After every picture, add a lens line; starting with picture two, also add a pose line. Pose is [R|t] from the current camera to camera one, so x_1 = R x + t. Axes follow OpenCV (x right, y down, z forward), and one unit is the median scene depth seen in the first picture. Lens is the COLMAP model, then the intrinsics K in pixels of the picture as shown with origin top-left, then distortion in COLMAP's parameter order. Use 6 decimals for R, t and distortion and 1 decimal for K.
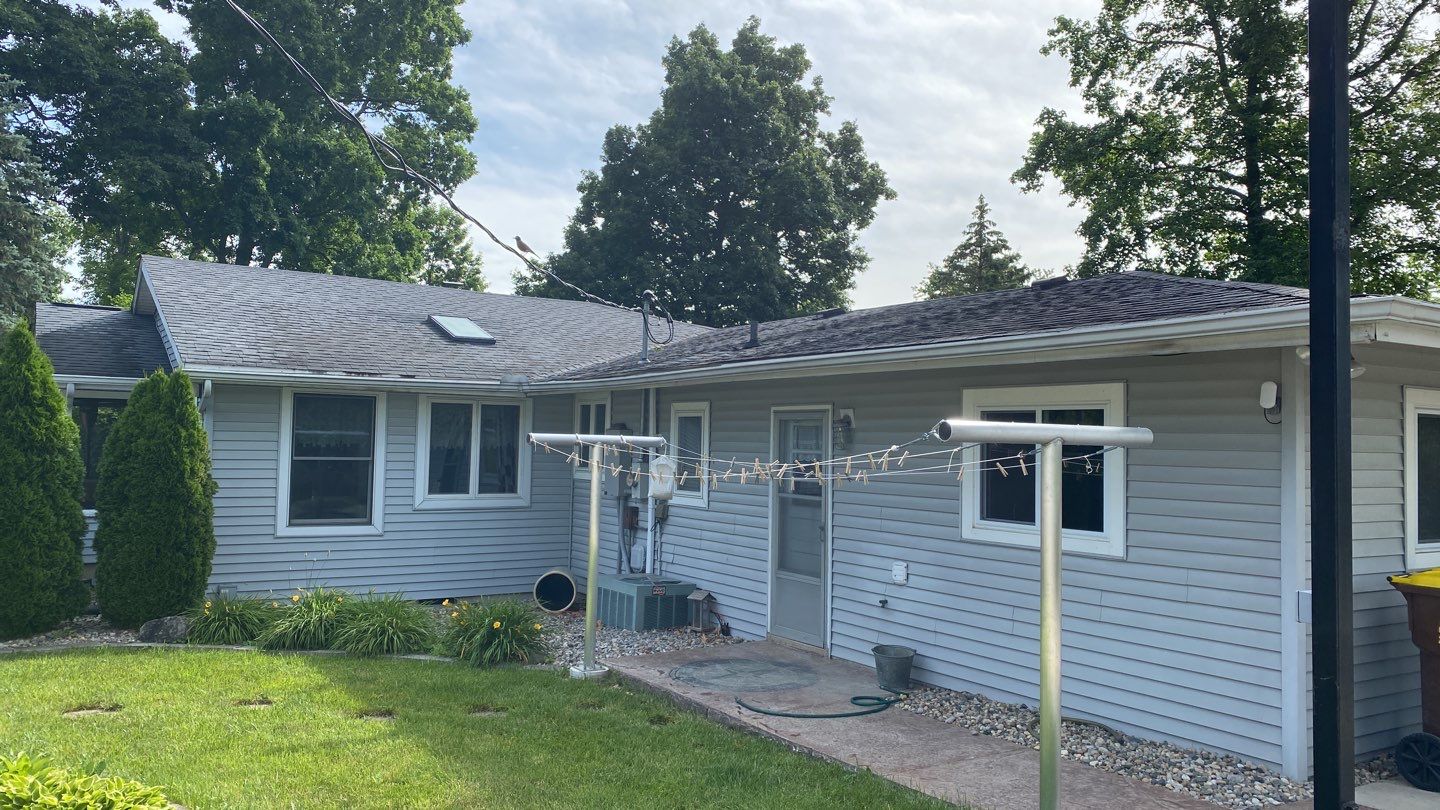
lens RADIAL K [[1078.3, 0, 720.0], [0, 1078.3, 405.0], [0, 0, 1]] dist [0.084952, -0.101535]
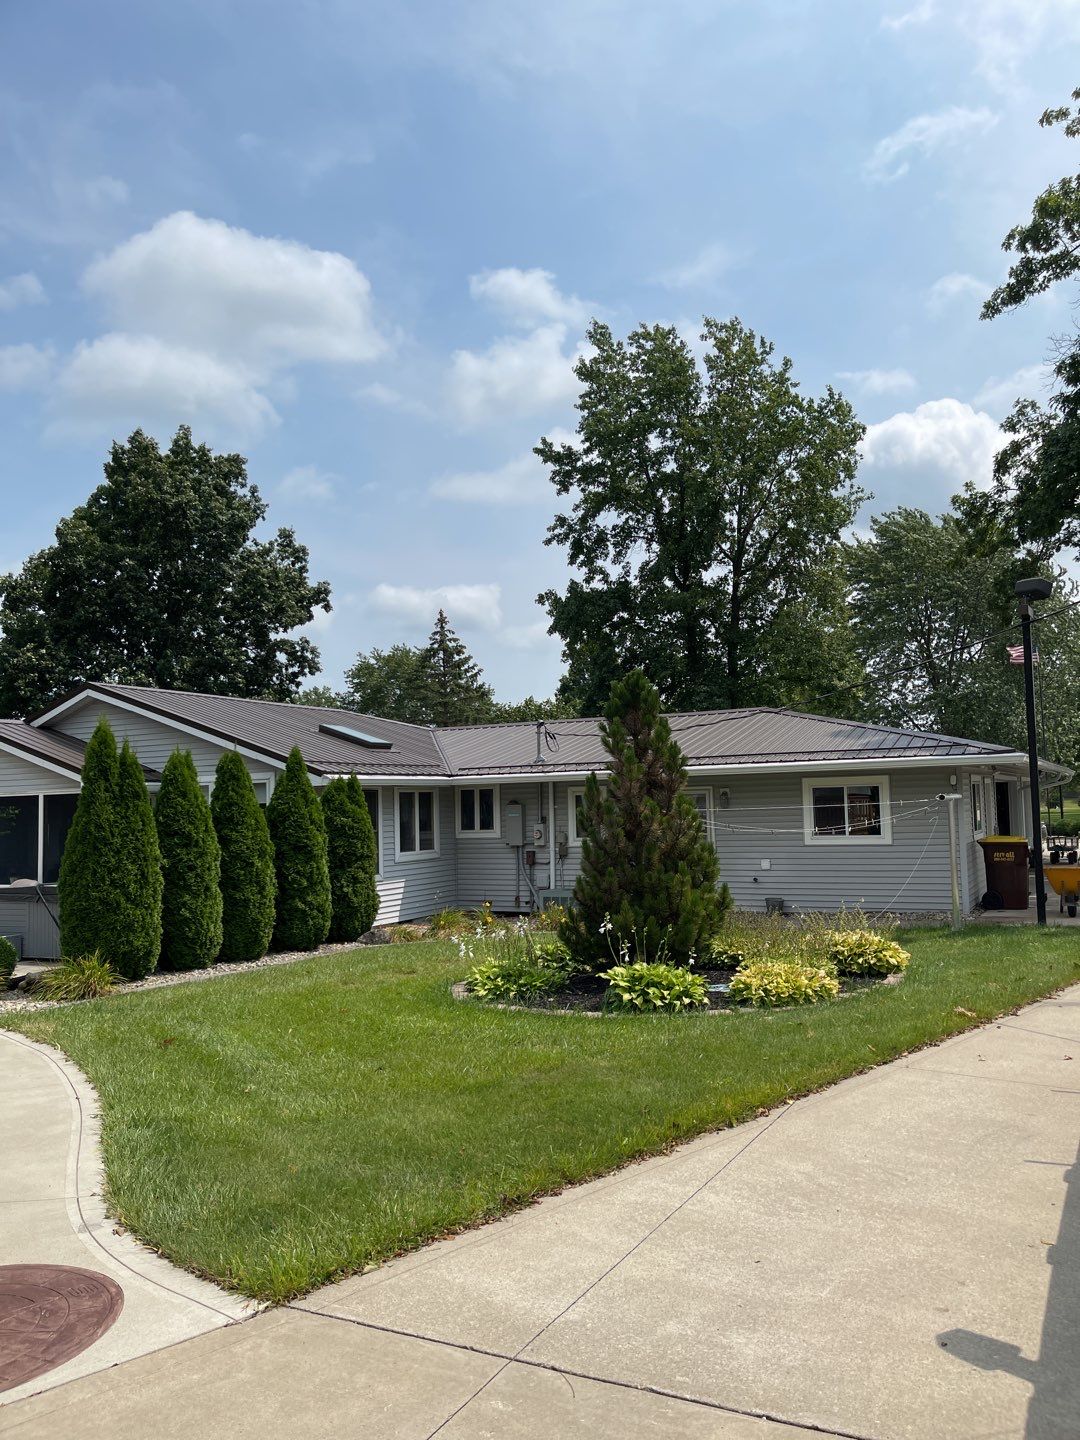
lens RADIAL K [[1075.8, 0, 540.0], [0, 1075.8, 720.0], [0, 0, 1]] dist [0.042128, -0.003642]
pose [[0.868096, -0.005087, 0.496370, -0.882044], [0.027453, 0.998909, -0.037775, -0.042921], [-0.495636, 0.046420, 0.867289, -0.442253]]
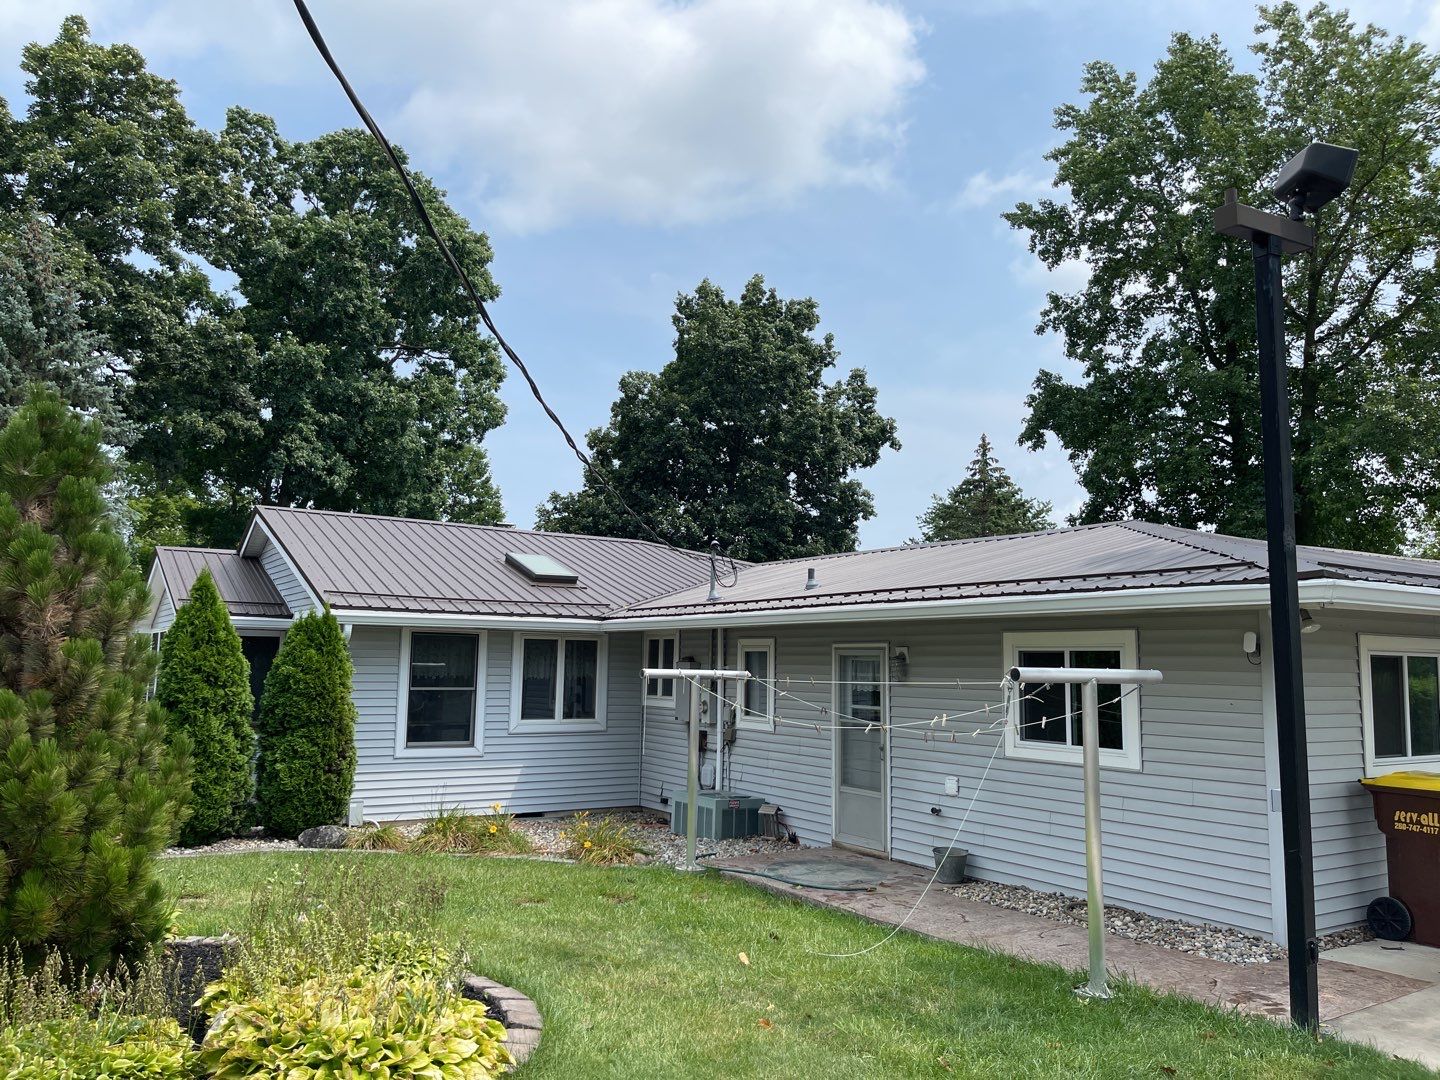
lens RADIAL K [[1075.8, 0, 705.0], [0, 1075.8, 534.0], [0, 0, 1]] dist [0.042128, -0.003642]
pose [[0.999944, -0.003118, -0.010157, -0.065259], [0.002202, 0.996037, -0.088917, -0.011711], [0.010394, 0.088890, 0.995987, -0.152440]]
